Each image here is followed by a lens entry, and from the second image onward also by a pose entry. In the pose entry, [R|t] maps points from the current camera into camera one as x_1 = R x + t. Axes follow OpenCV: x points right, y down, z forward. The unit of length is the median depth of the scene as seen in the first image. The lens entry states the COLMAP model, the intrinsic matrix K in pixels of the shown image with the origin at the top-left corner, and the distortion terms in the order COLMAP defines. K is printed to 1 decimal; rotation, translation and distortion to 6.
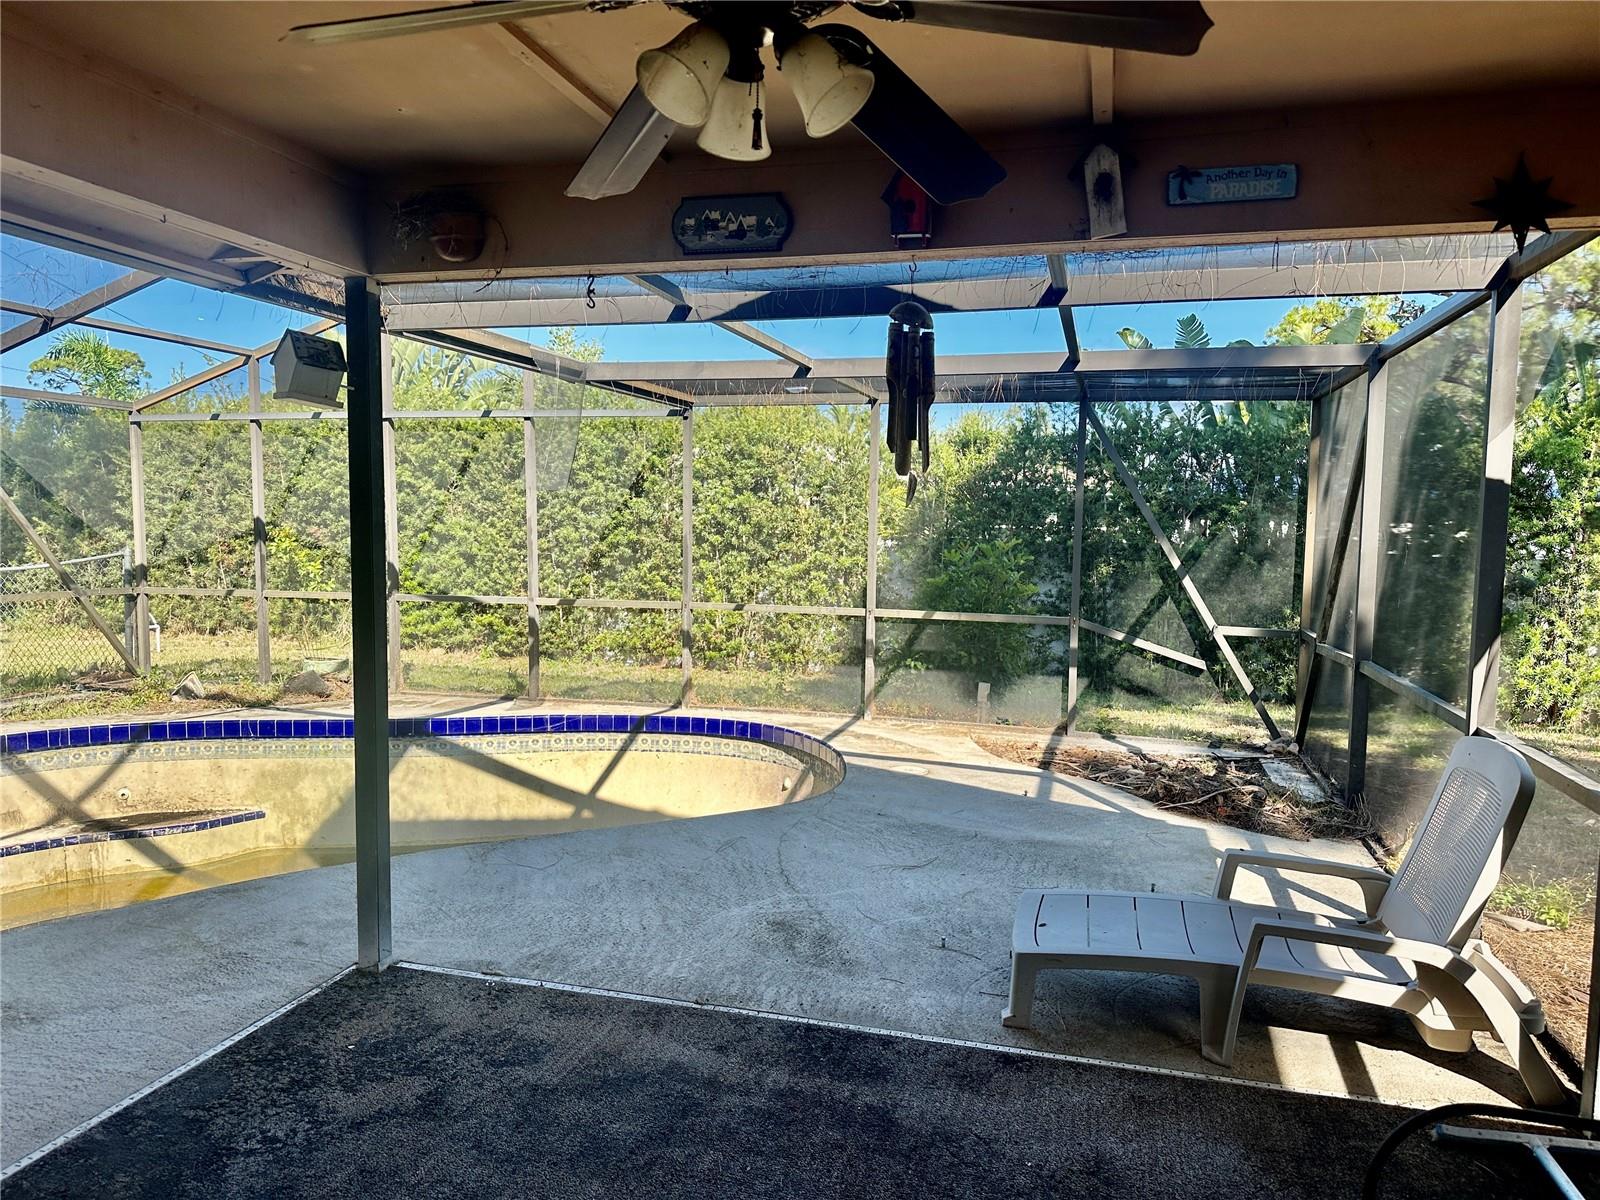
lens RADIAL K [[1107.8, 0, 801.6], [0, 1107.8, 603.3], [0, 0, 1]] dist [0.073564, -0.104151]
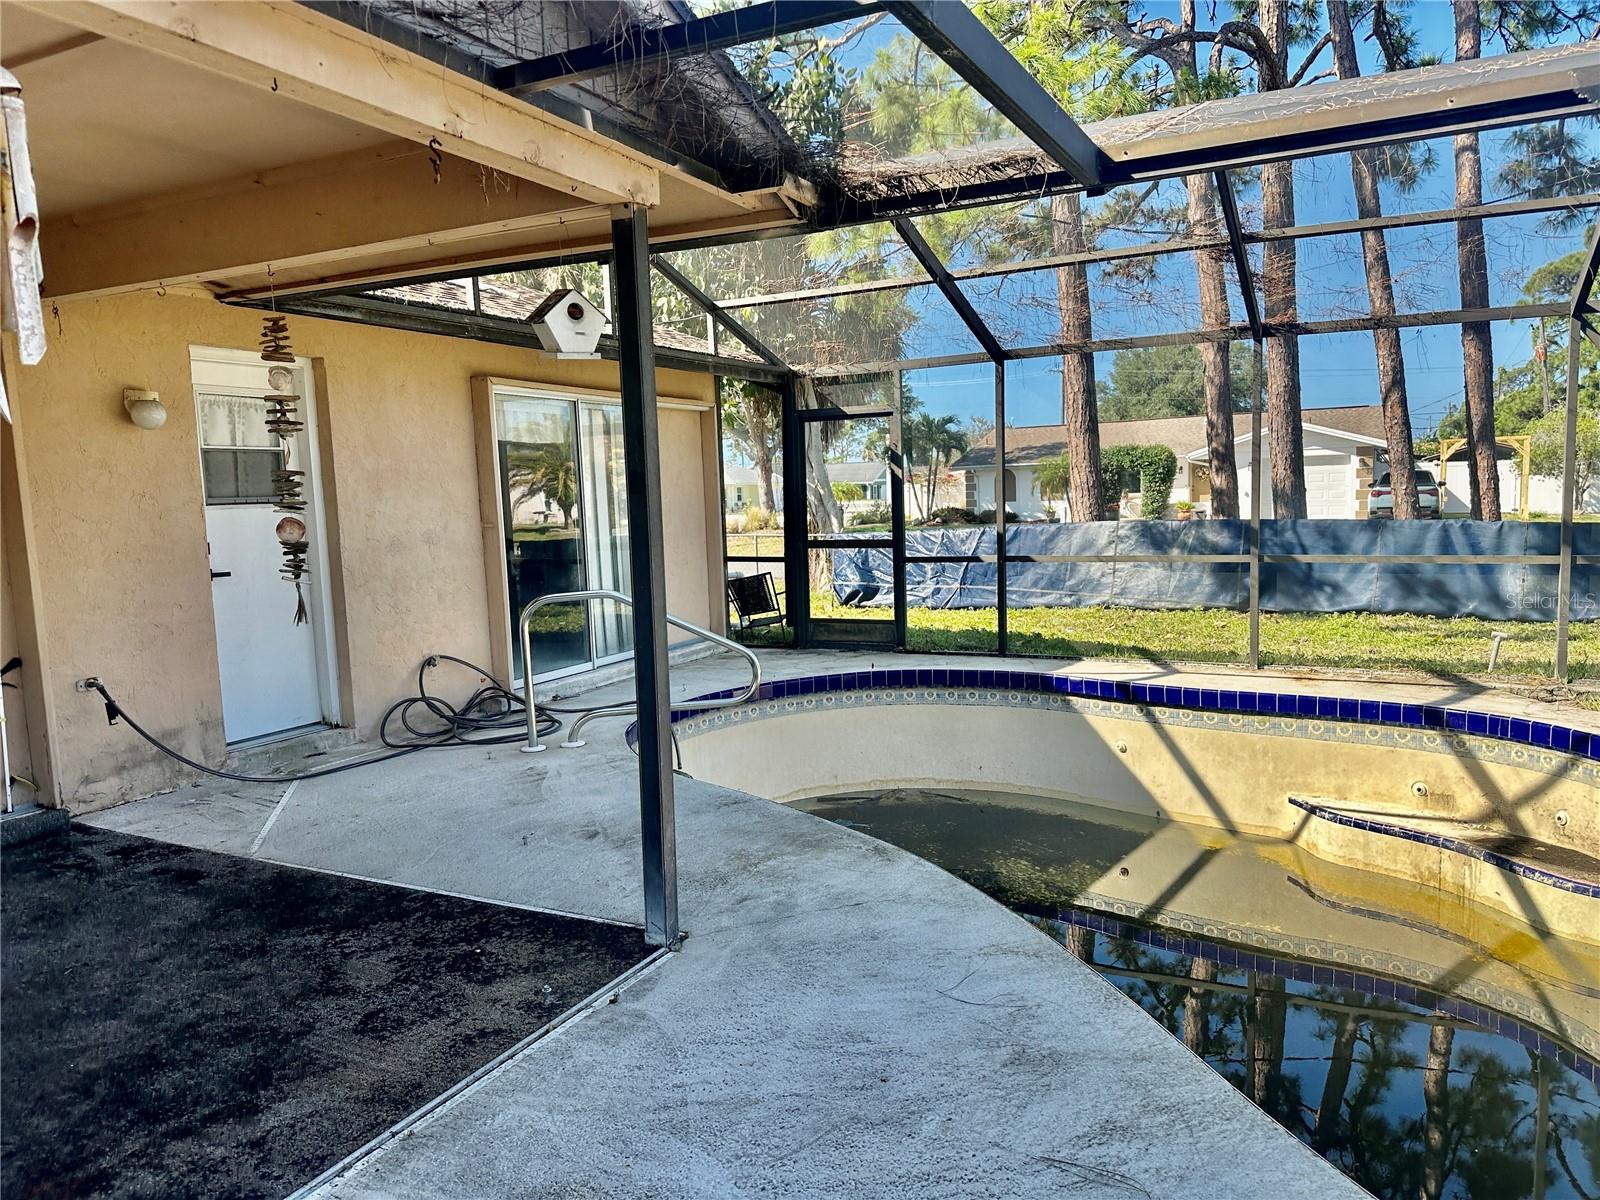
lens RADIAL K [[1107.8, 0, 801.6], [0, 1107.8, 603.3], [0, 0, 1]] dist [0.073564, -0.104151]
pose [[-0.207407, 0.091257, -0.973989, 0.246896], [-0.049422, 0.993391, 0.103599, -0.030957], [0.977005, 0.069624, -0.201526, 0.652502]]
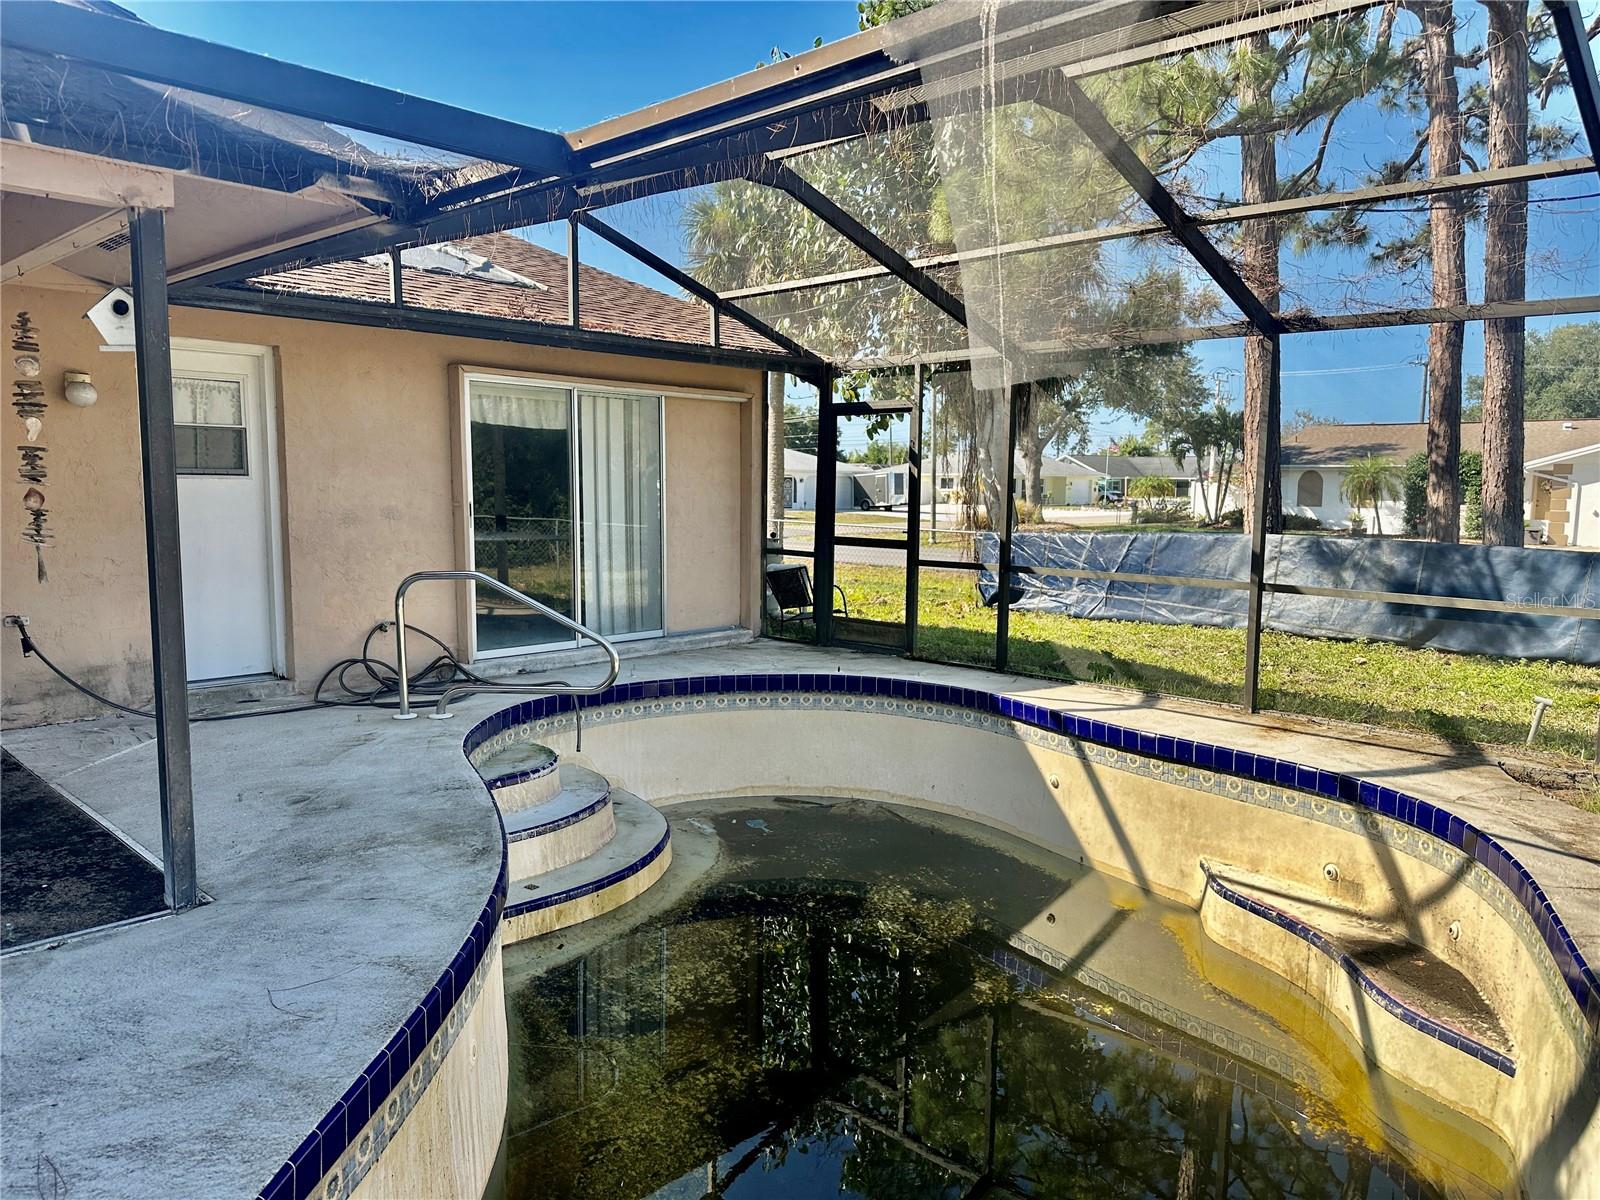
lens RADIAL K [[1107.8, 0, 801.6], [0, 1107.8, 603.3], [0, 0, 1]] dist [0.073564, -0.104151]
pose [[-0.475831, 0.076160, -0.876233, 0.108007], [-0.090289, 0.986751, 0.134797, -0.063439], [0.874890, 0.143255, -0.462650, 0.970750]]
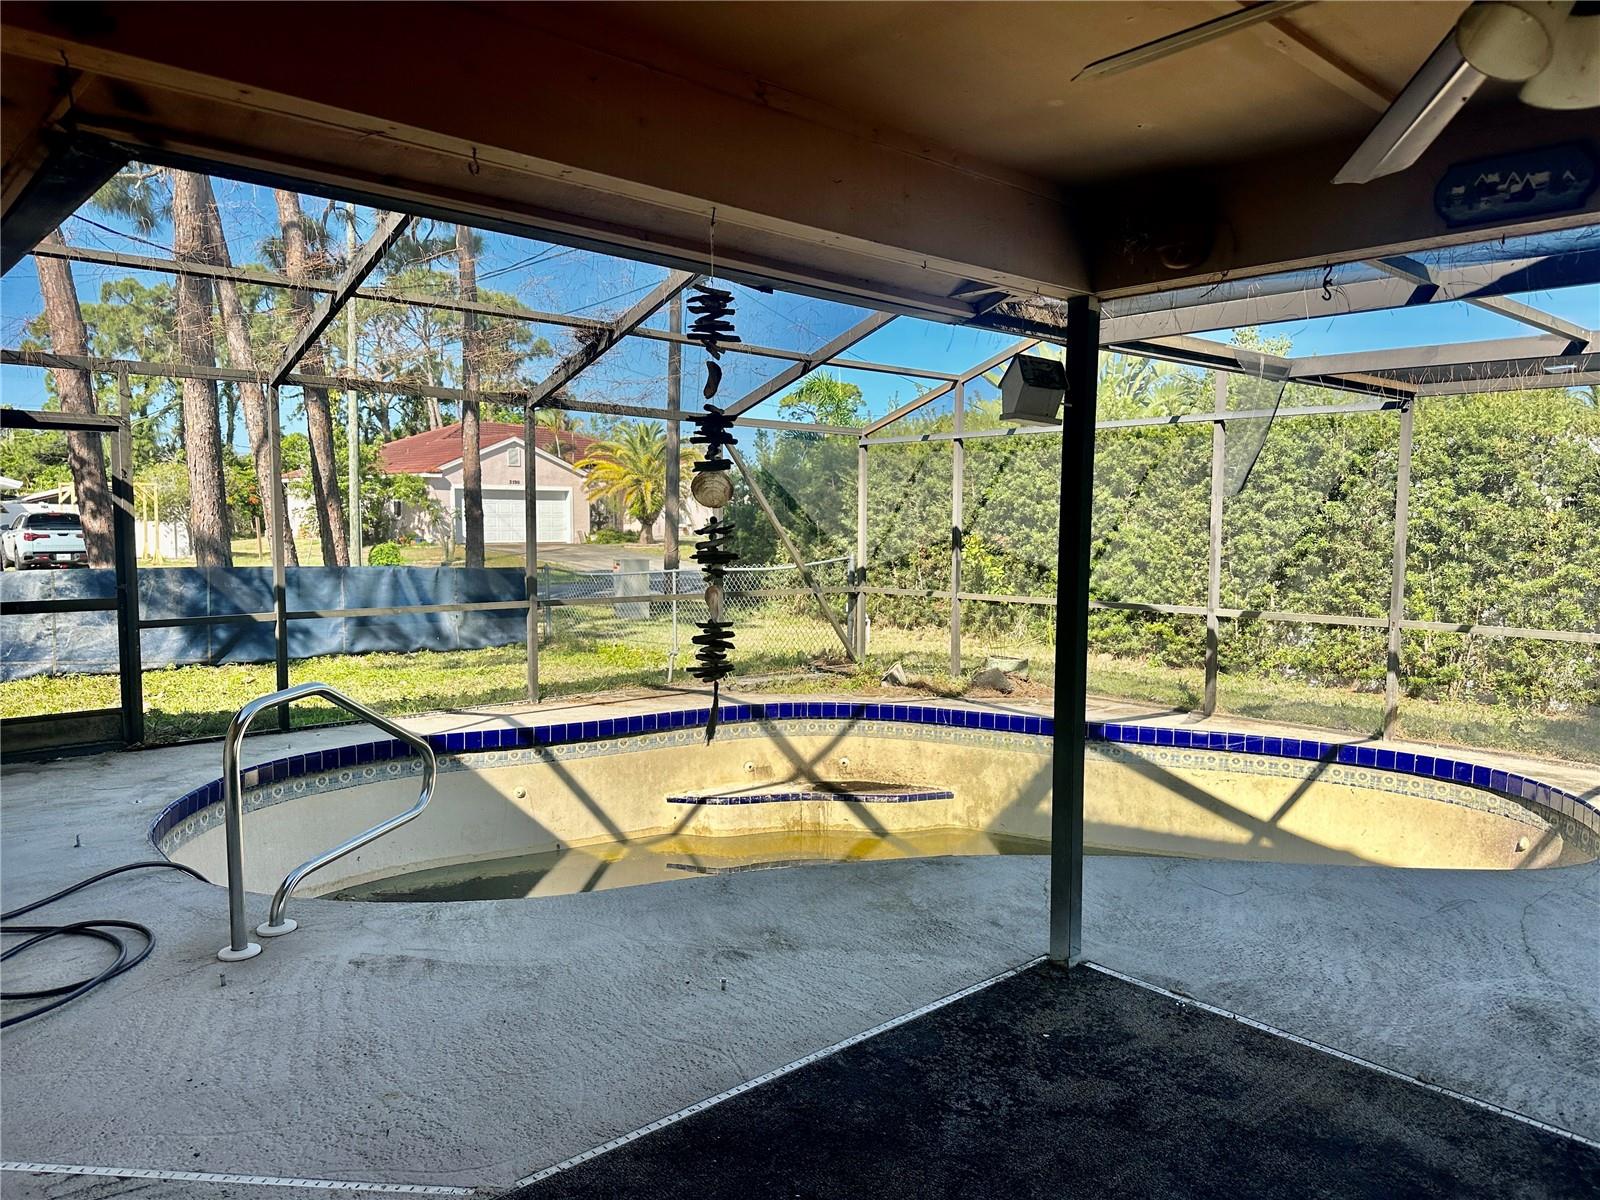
lens RADIAL K [[1107.8, 0, 801.6], [0, 1107.8, 603.3], [0, 0, 1]] dist [0.073564, -0.104151]
pose [[0.838937, 0.034959, -0.543105, -0.017637], [-0.038048, 0.999261, 0.005548, -0.001313], [0.542898, 0.016010, 0.839646, -0.002437]]
